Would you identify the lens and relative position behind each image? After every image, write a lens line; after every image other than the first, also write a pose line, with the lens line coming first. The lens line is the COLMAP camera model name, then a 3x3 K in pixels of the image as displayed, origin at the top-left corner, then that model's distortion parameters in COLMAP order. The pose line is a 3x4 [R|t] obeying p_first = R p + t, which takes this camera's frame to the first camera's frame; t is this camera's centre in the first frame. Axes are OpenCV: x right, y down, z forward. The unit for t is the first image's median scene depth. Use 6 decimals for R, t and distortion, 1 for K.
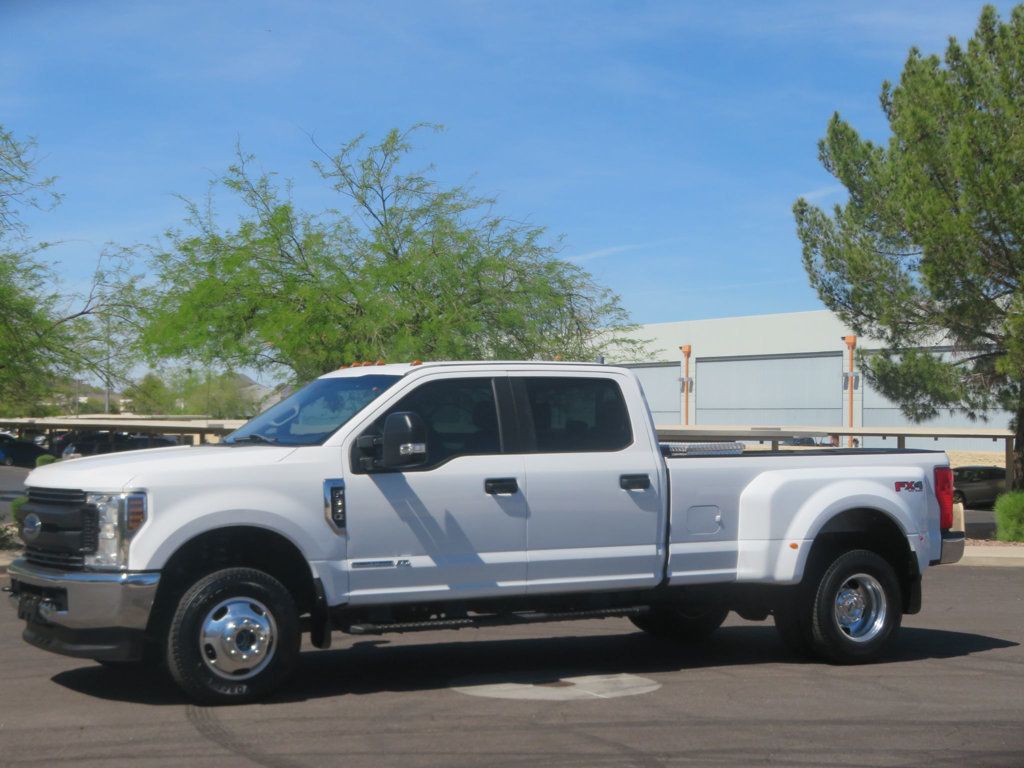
lens RADIAL K [[1764.9, 0, 518.2], [0, 1764.9, 379.5], [0, 0, 1]] dist [-0.031797, 0.000000]
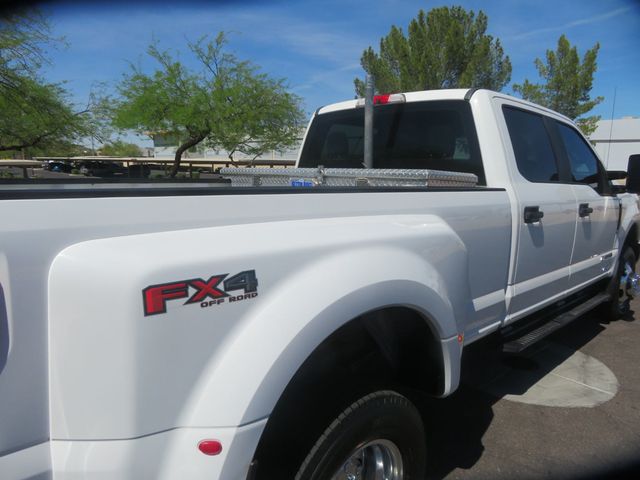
lens RADIAL K [[462.9, 0, 316.8], [0, 462.9, 239.9], [0, 0, 1]] dist [-0.009408, 0.013343]
pose [[0.976708, -0.034347, 0.211807, -0.179630], [-0.007895, 0.980685, 0.195436, 0.018662], [-0.214428, -0.192556, 0.957571, 0.674063]]
